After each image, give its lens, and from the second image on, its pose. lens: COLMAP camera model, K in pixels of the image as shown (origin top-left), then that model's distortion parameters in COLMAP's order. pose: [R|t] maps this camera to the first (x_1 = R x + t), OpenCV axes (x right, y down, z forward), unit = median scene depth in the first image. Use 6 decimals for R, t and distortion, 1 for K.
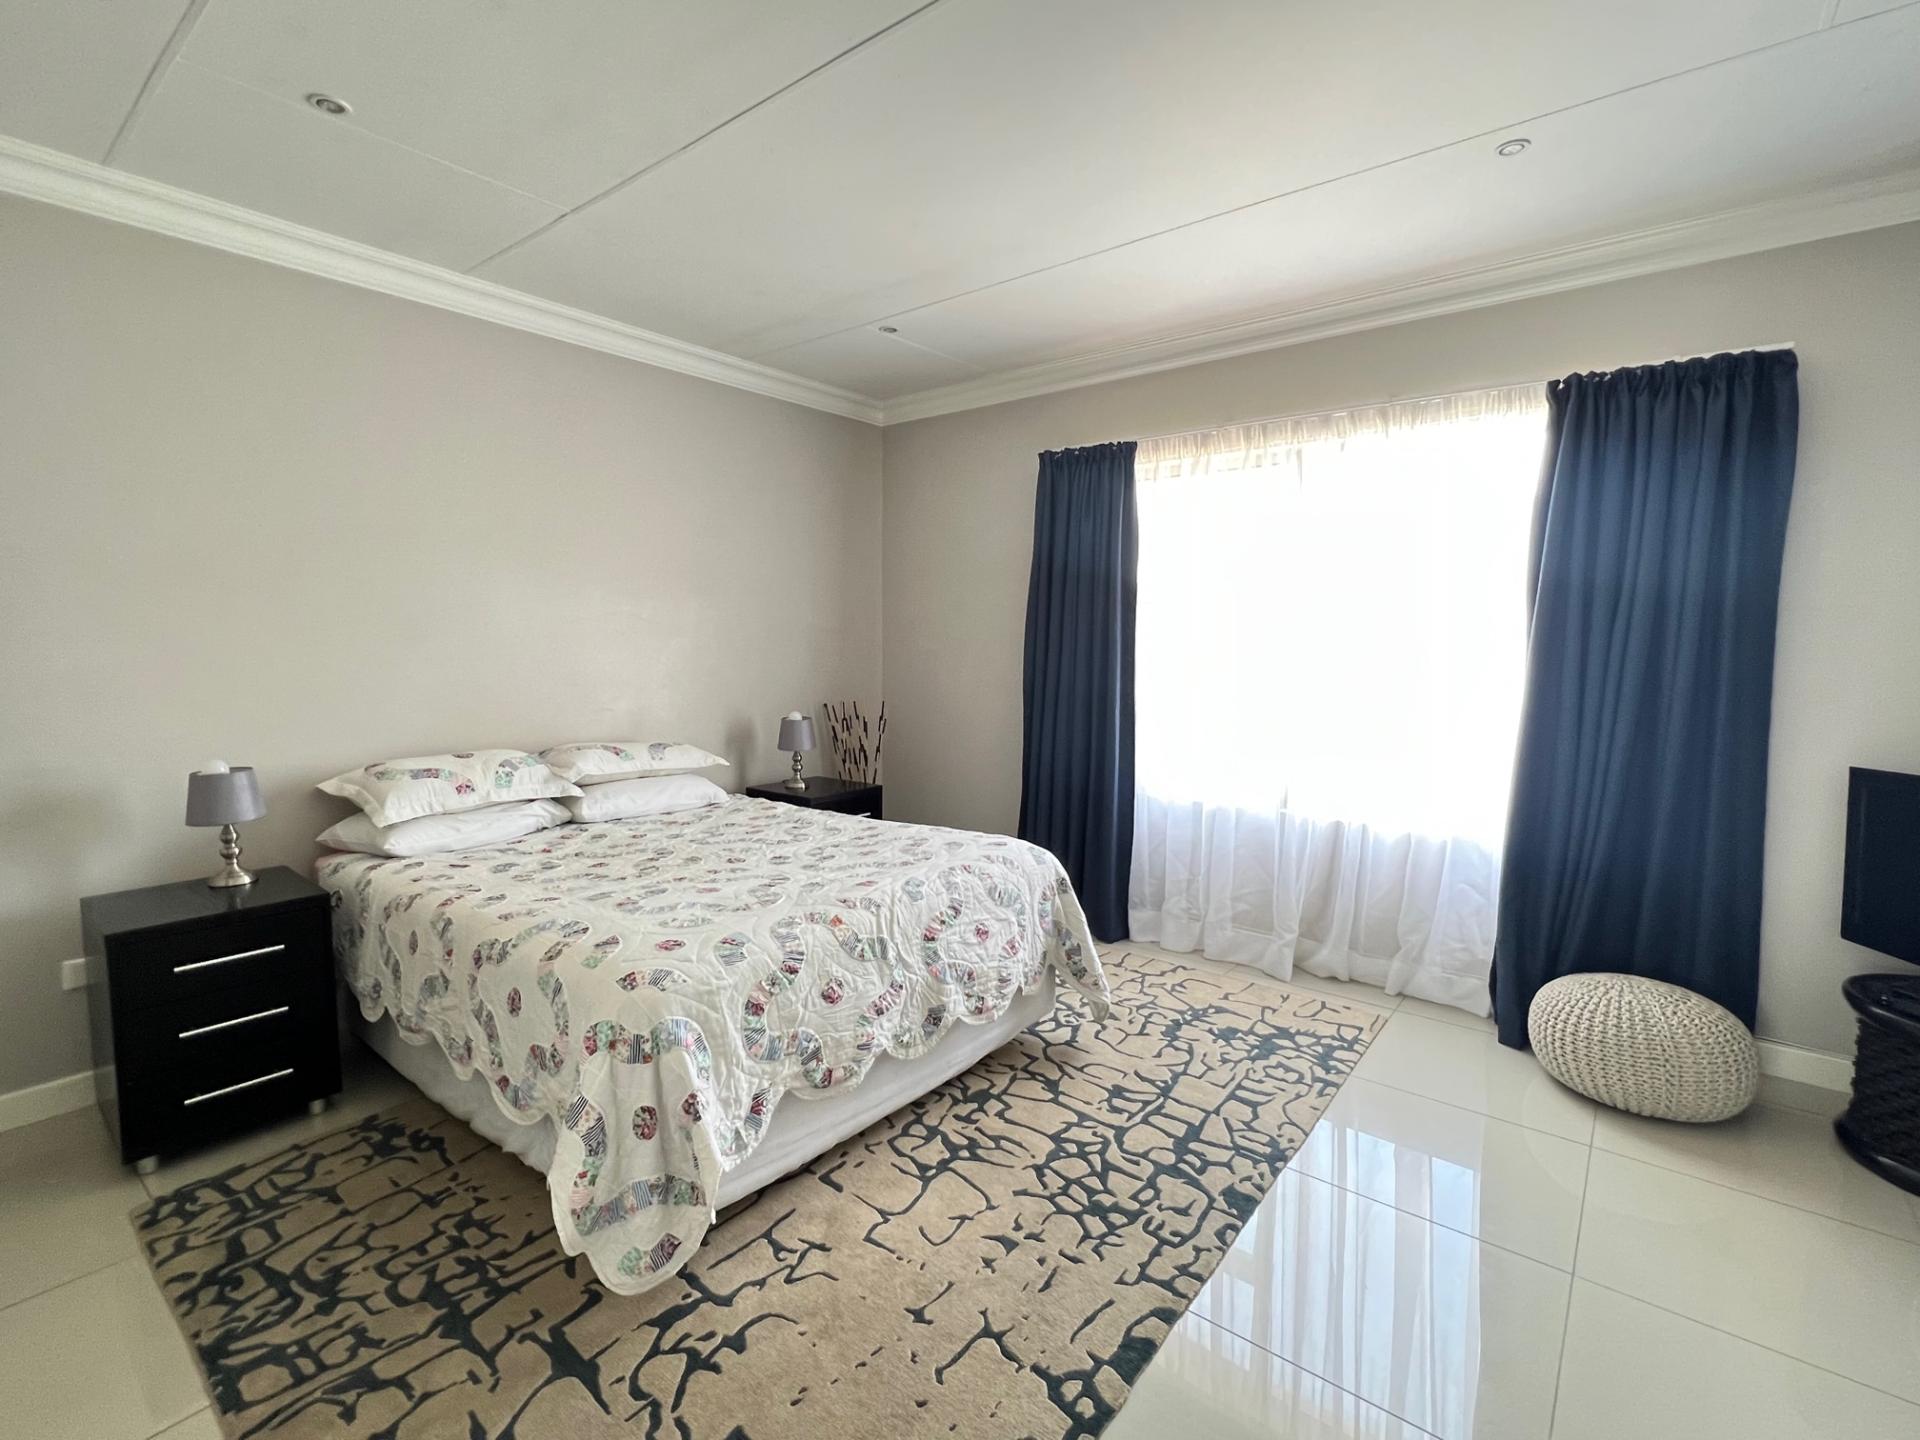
lens RADIAL K [[878.0, 0, 956.6], [0, 878.0, 719.4], [0, 0, 1]] dist [-0.003983, 0.000050]
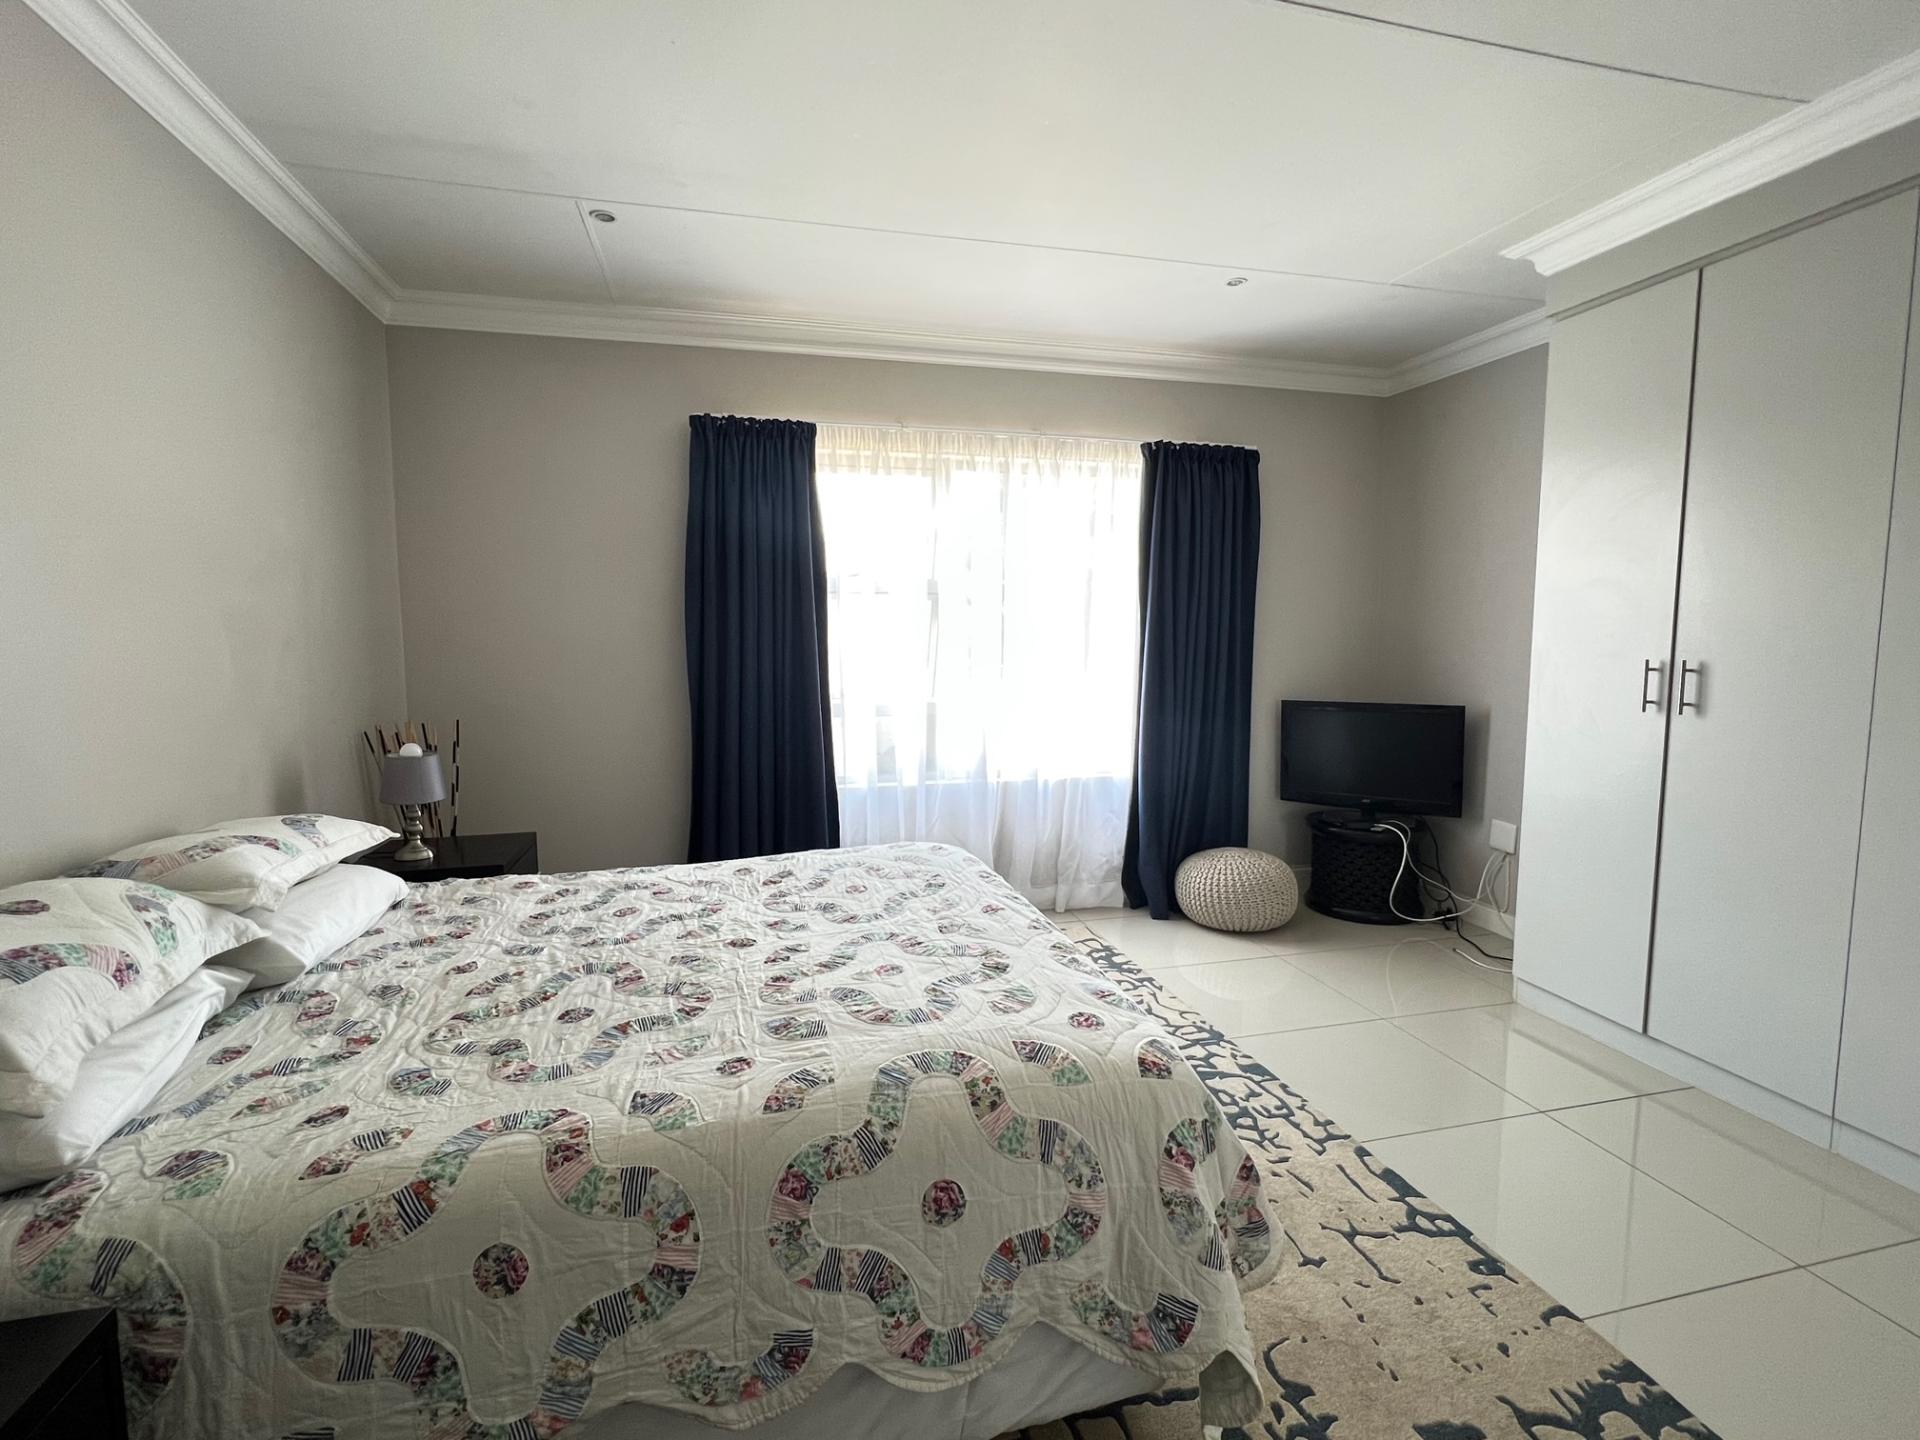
lens RADIAL K [[878.0, 0, 956.1], [0, 878.0, 717.6], [0, 0, 1]] dist [-0.003983, 0.000050]
pose [[0.605388, -0.084184, 0.791466, -0.757475], [0.079865, 0.995797, 0.044829, -0.041310], [-0.791913, 0.036072, 0.609567, 0.465459]]
